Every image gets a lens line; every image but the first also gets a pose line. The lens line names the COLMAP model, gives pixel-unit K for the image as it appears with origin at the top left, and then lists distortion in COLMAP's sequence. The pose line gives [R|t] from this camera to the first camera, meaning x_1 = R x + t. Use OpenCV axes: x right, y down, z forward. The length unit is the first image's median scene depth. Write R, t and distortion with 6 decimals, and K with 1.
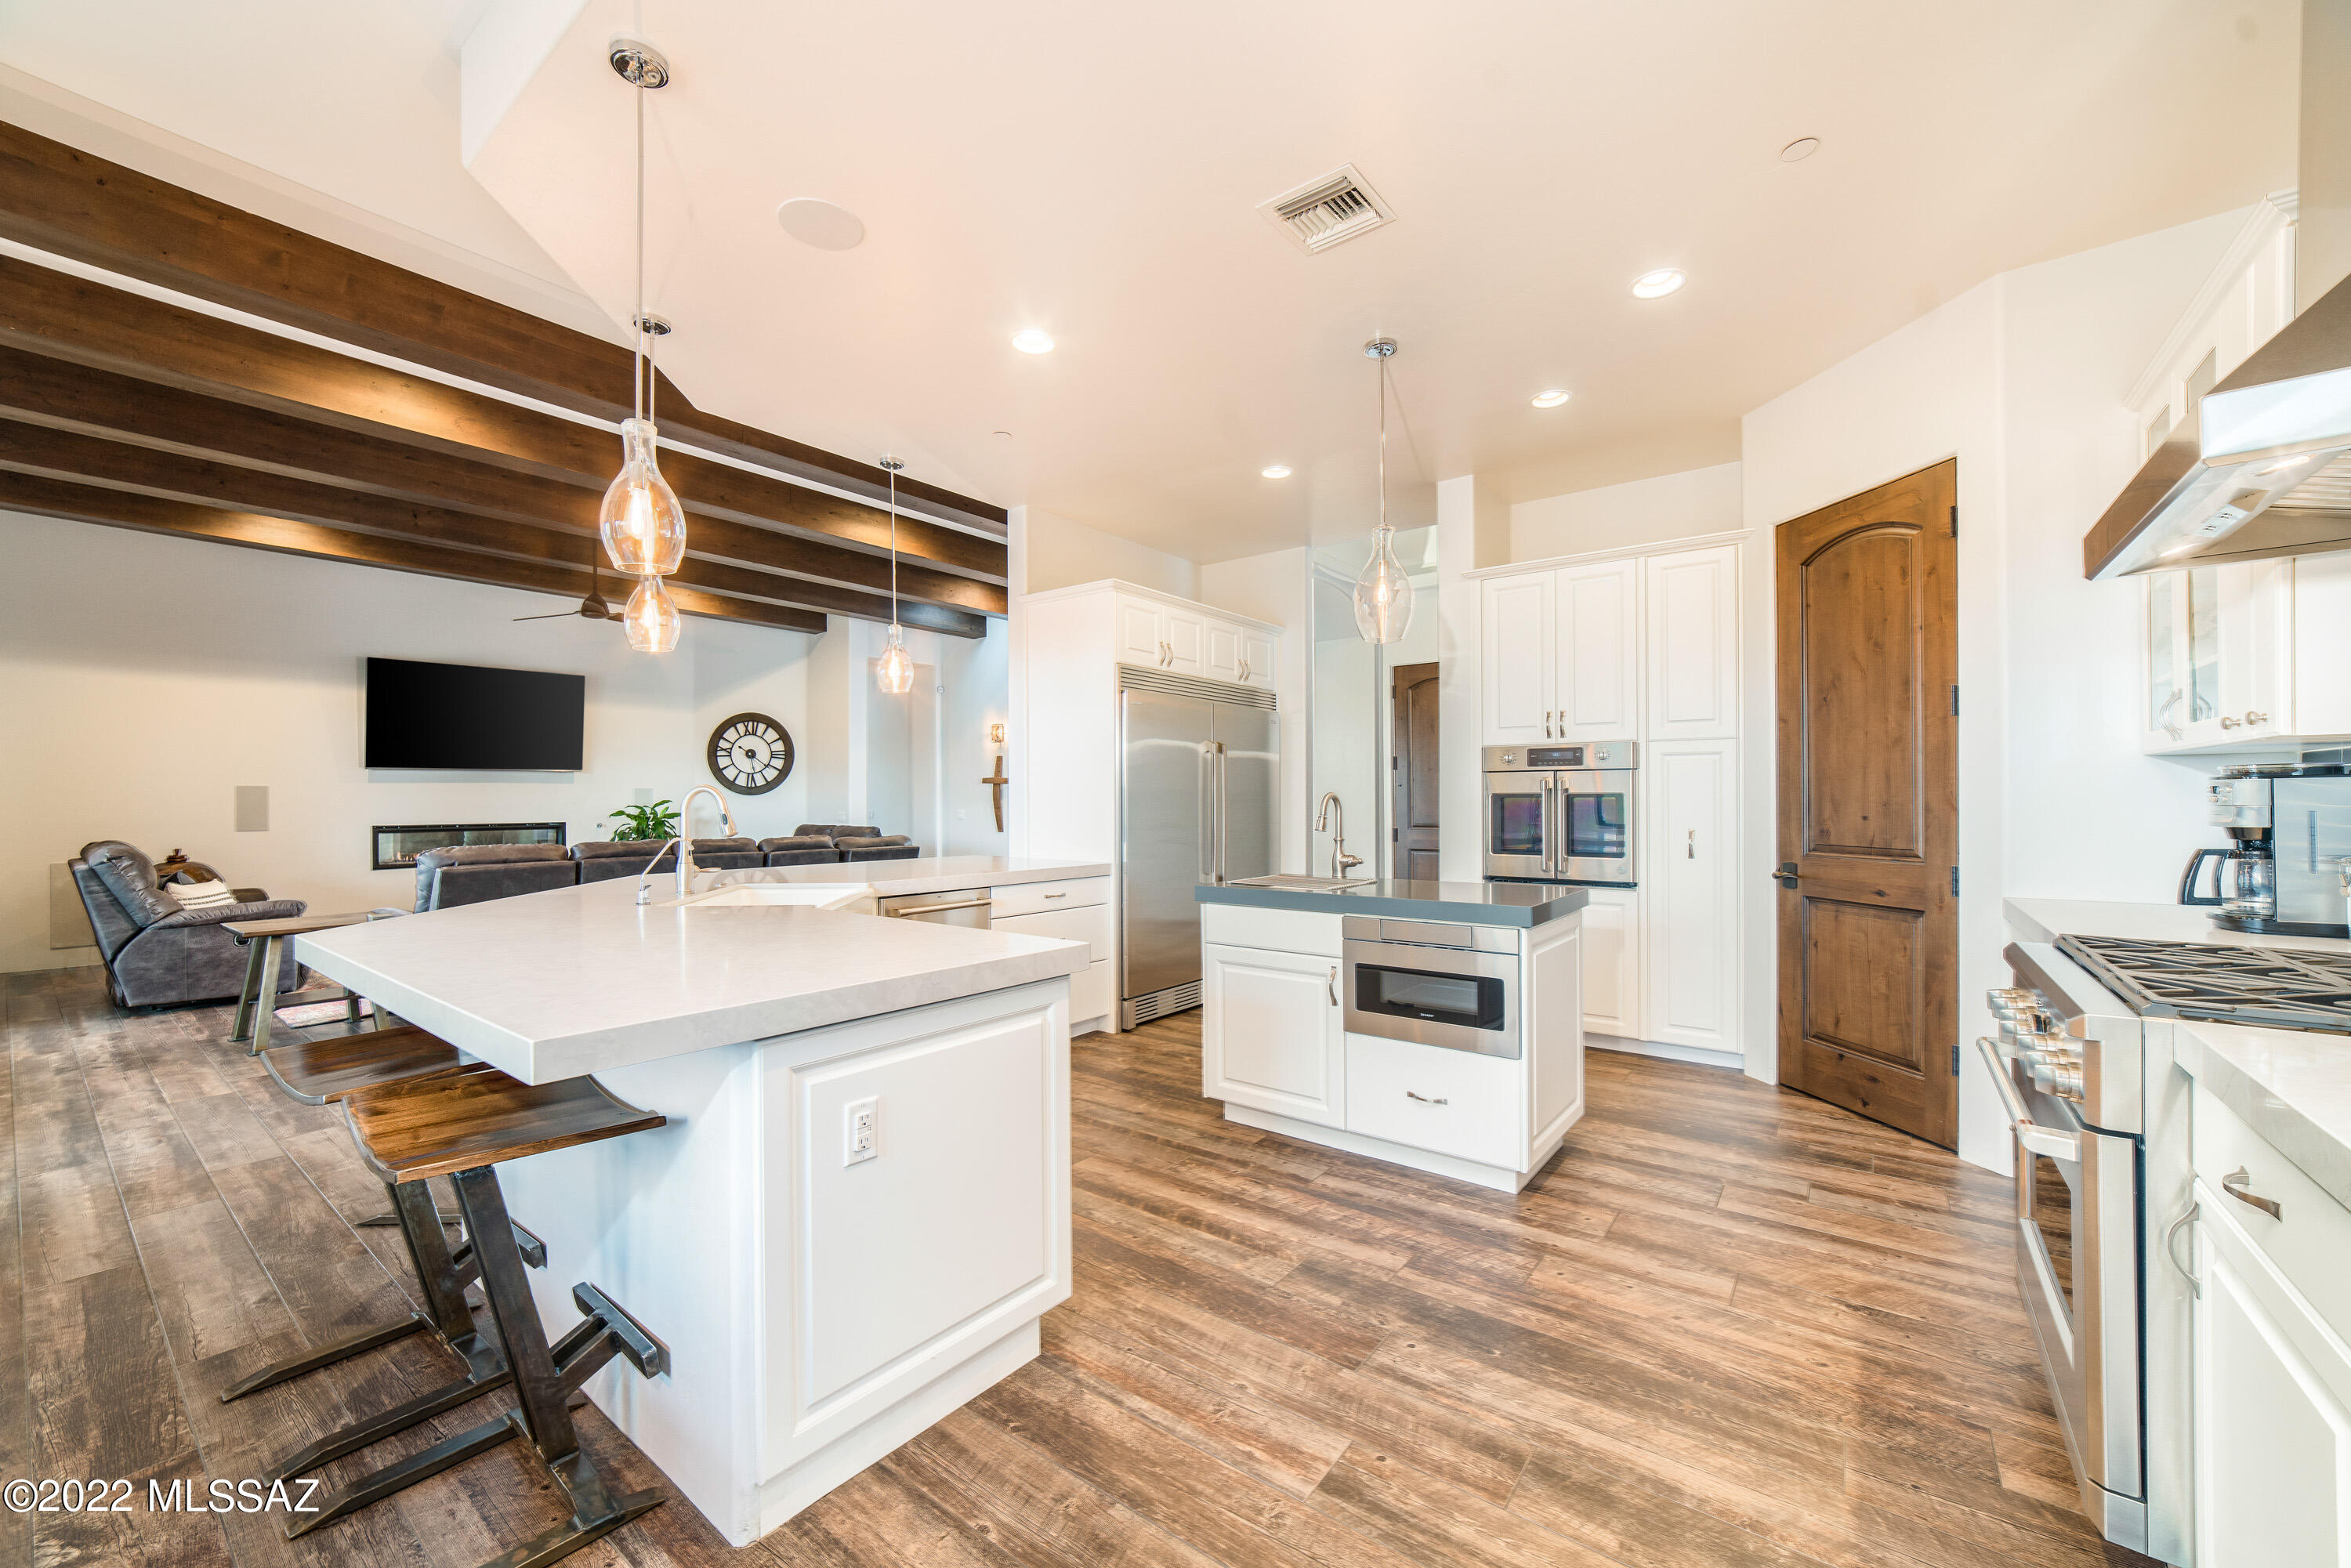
lens RADIAL K [[916.6, 0, 1175.4], [0, 916.6, 796.5], [0, 0, 1]] dist [-0.017558, 0.005013]
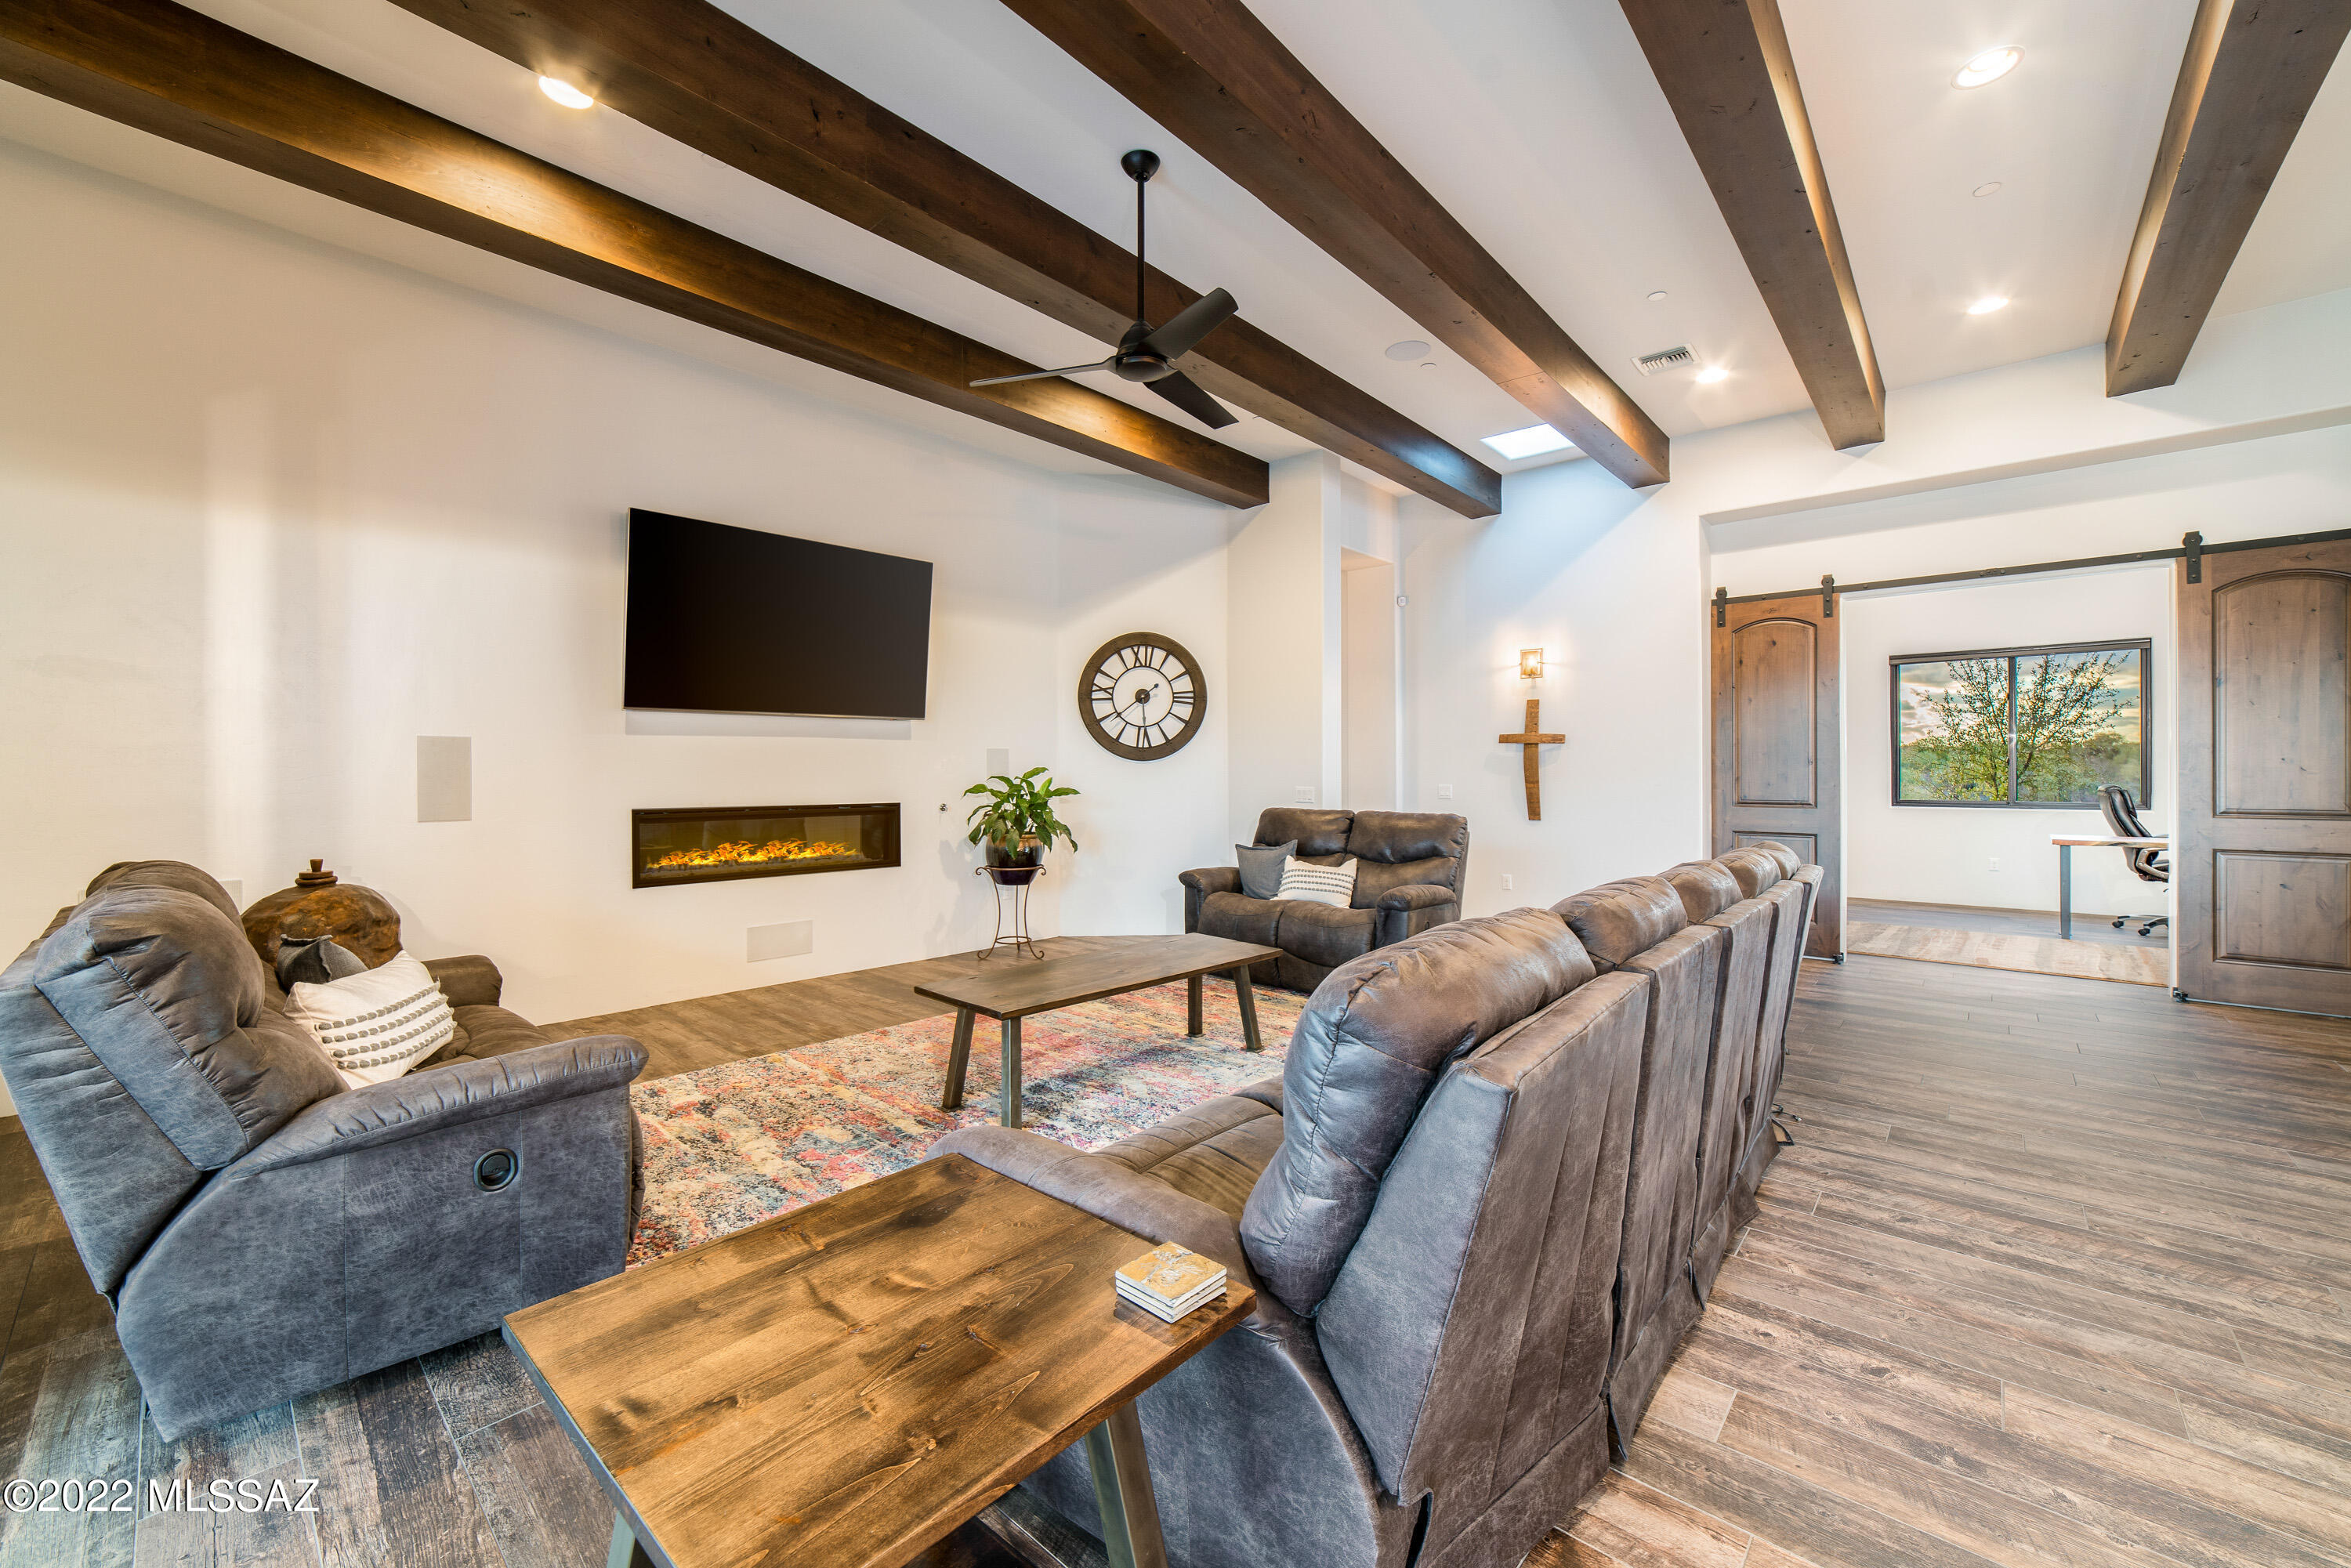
lens RADIAL K [[916.6, 0, 1175.4], [0, 916.6, 778.3], [0, 0, 1]] dist [-0.017558, 0.005013]
pose [[0.996815, 0.004019, -0.079648, -0.390356], [-0.003069, 0.999923, 0.012049, 0.003362], [0.079690, -0.011766, 0.996750, 0.355383]]
